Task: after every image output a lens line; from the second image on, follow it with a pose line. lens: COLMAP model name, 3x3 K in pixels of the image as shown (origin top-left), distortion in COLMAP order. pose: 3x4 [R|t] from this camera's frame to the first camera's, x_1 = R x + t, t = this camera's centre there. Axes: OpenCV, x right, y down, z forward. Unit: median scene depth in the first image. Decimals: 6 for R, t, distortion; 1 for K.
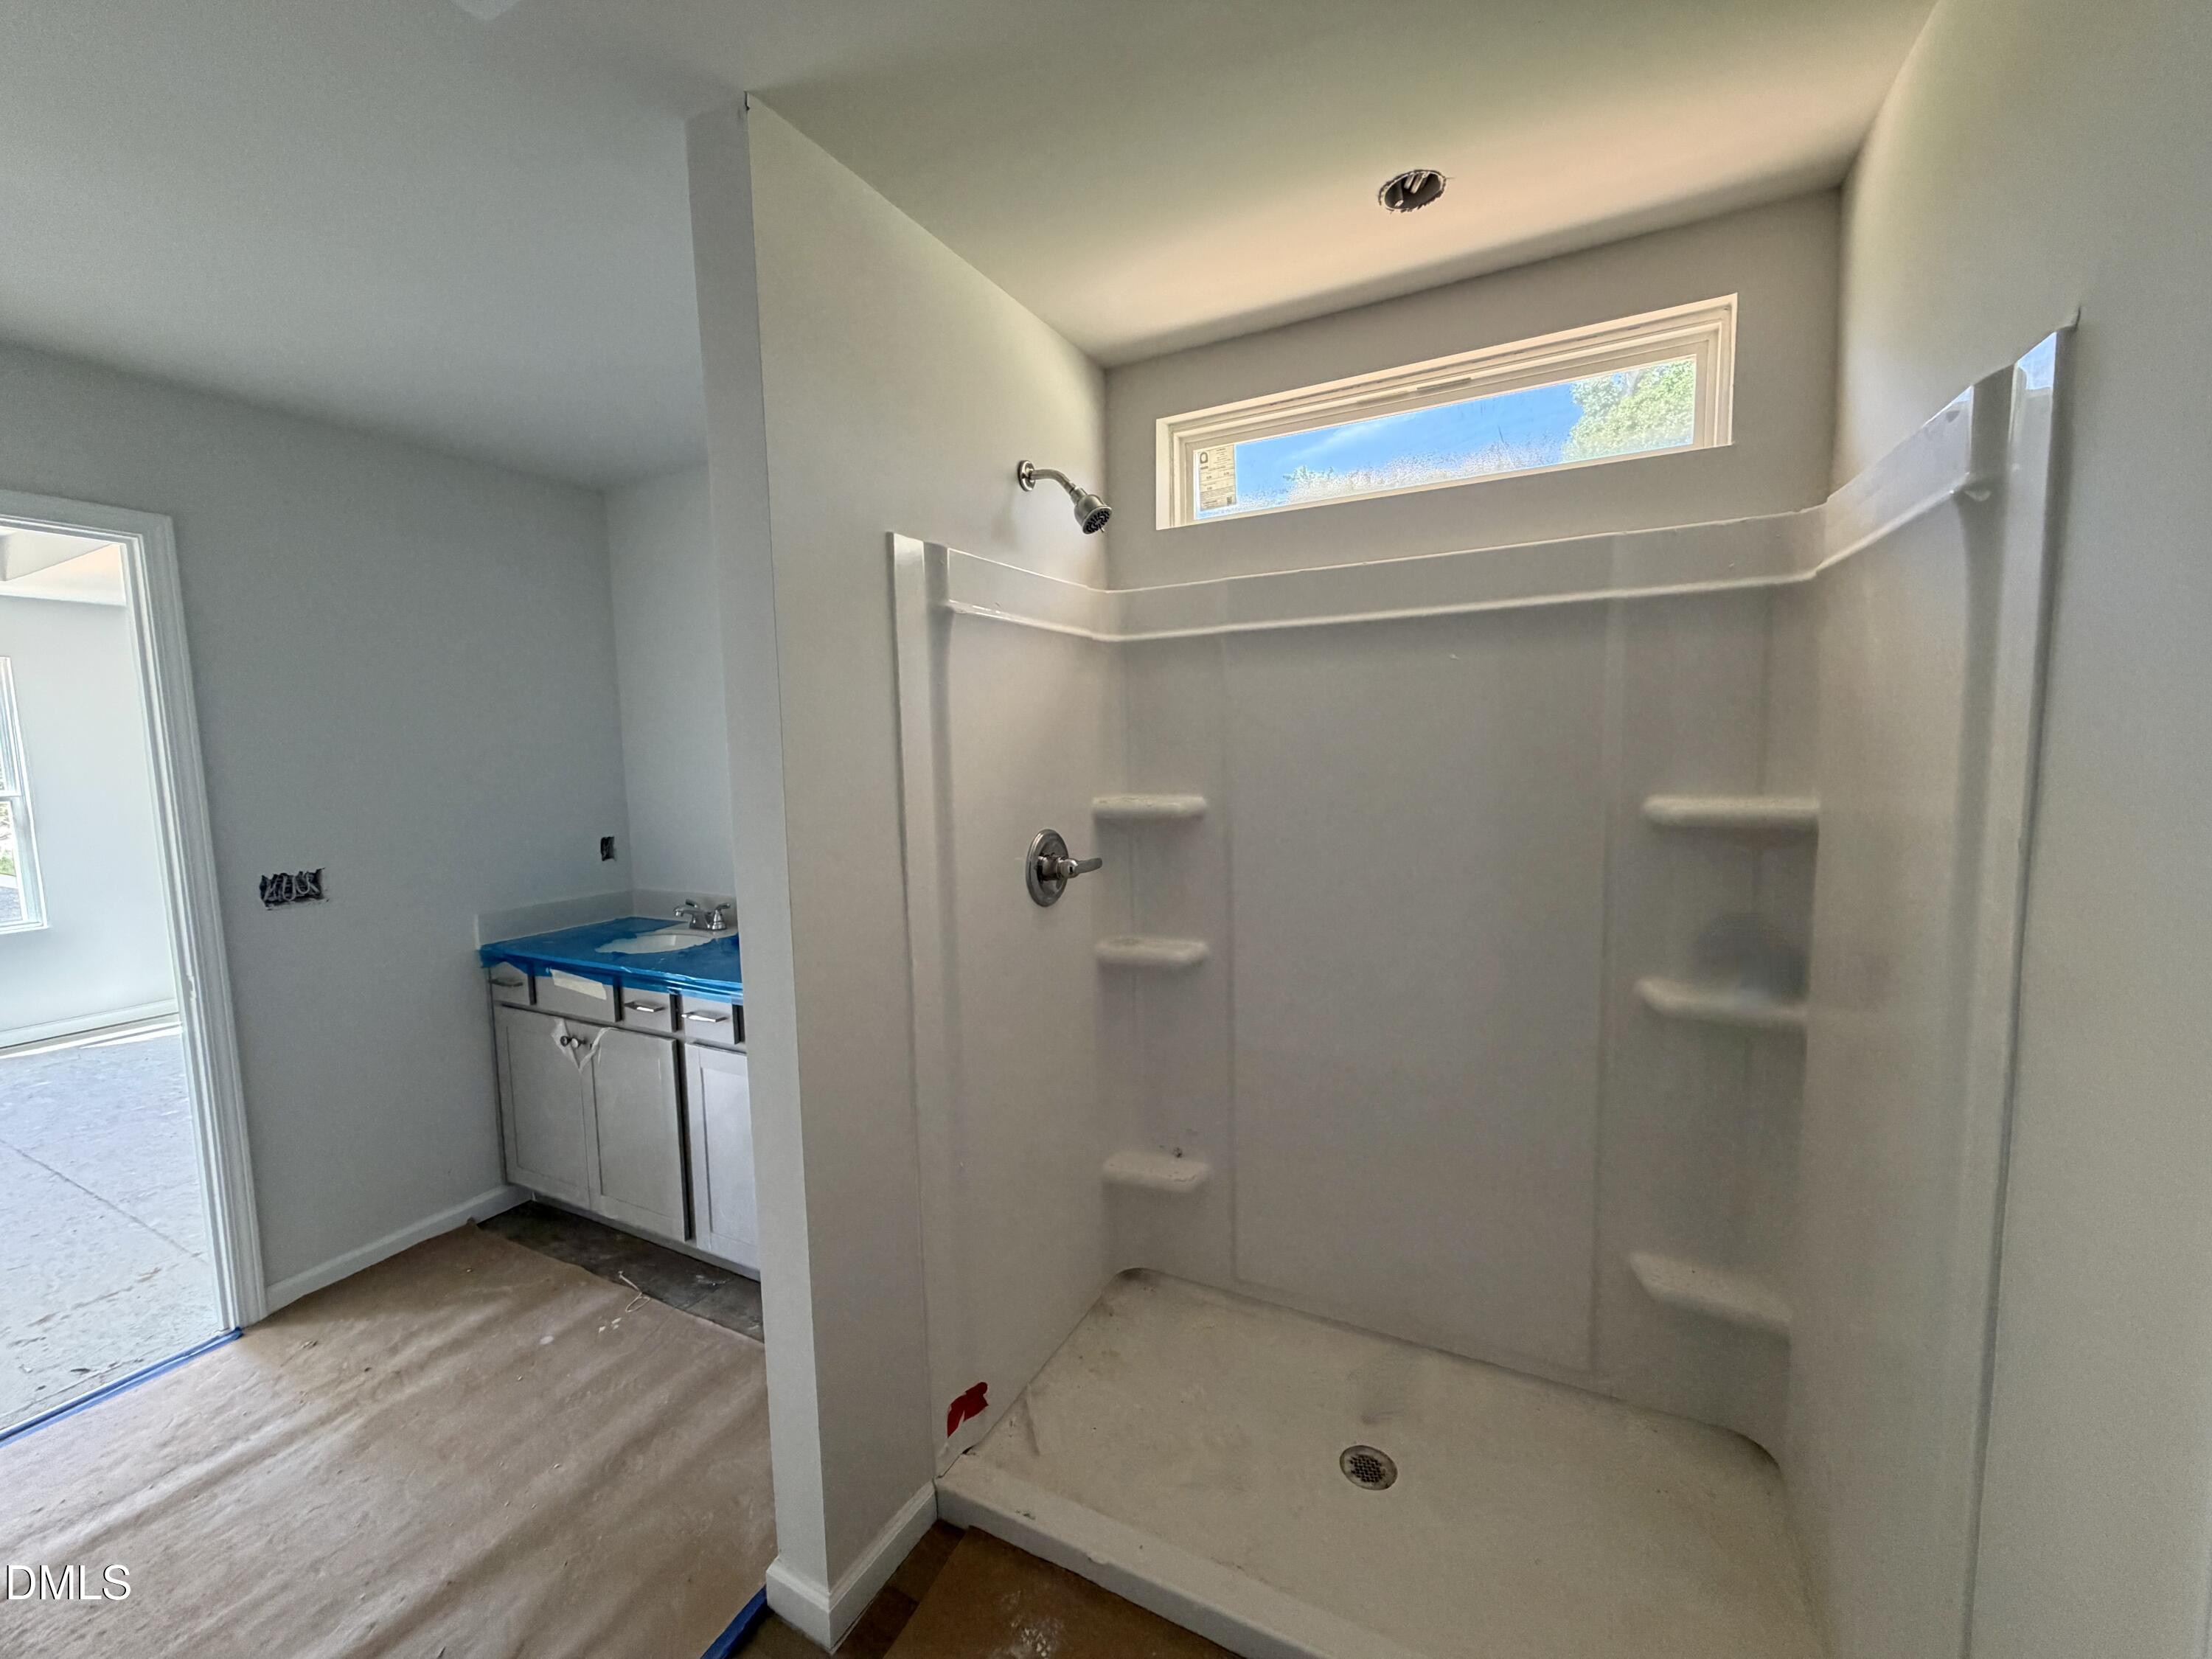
lens RADIAL K [[878.9, 0, 1104.6], [0, 878.9, 827.0], [0, 0, 1]] dist [0.001189, -0.000101]
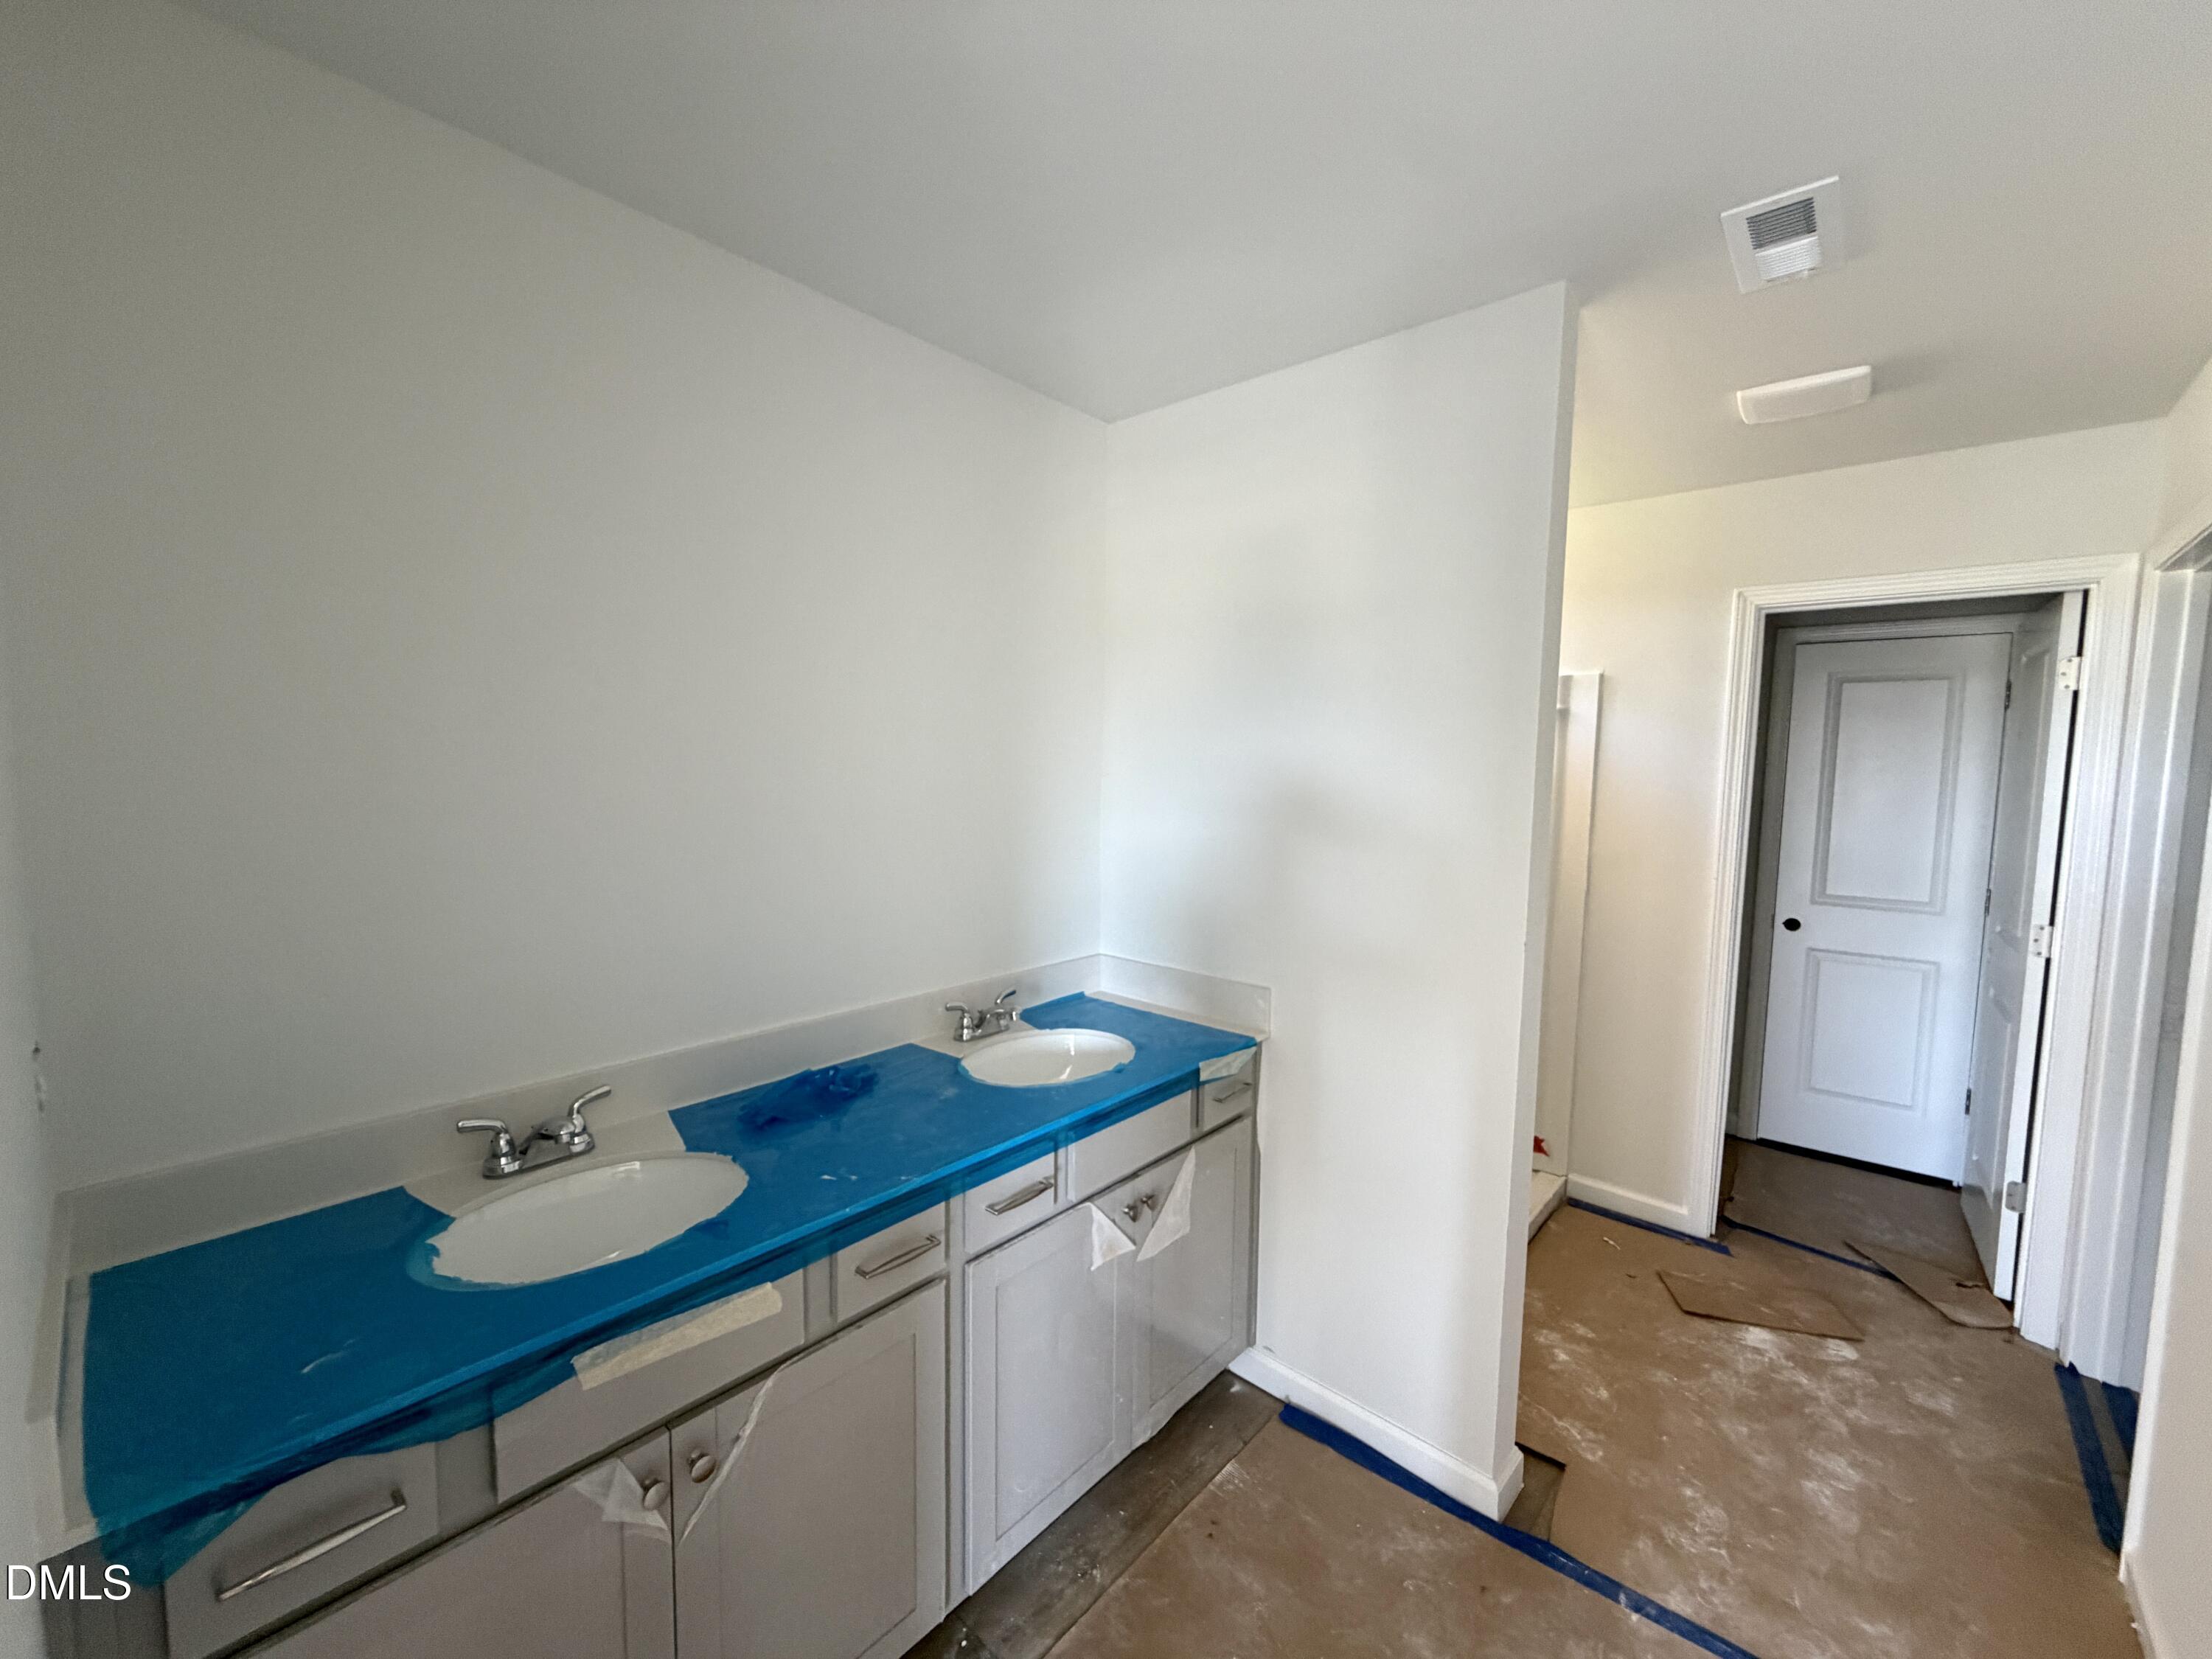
lens RADIAL K [[878.9, 0, 1105.0], [0, 878.9, 831.0], [0, 0, 1]] dist [0.001189, -0.000101]
pose [[0.256718, -0.053203, 0.965021, -0.935422], [0.071112, 0.996817, 0.036039, -0.062260], [-0.963867, 0.059373, 0.259684, 0.675058]]
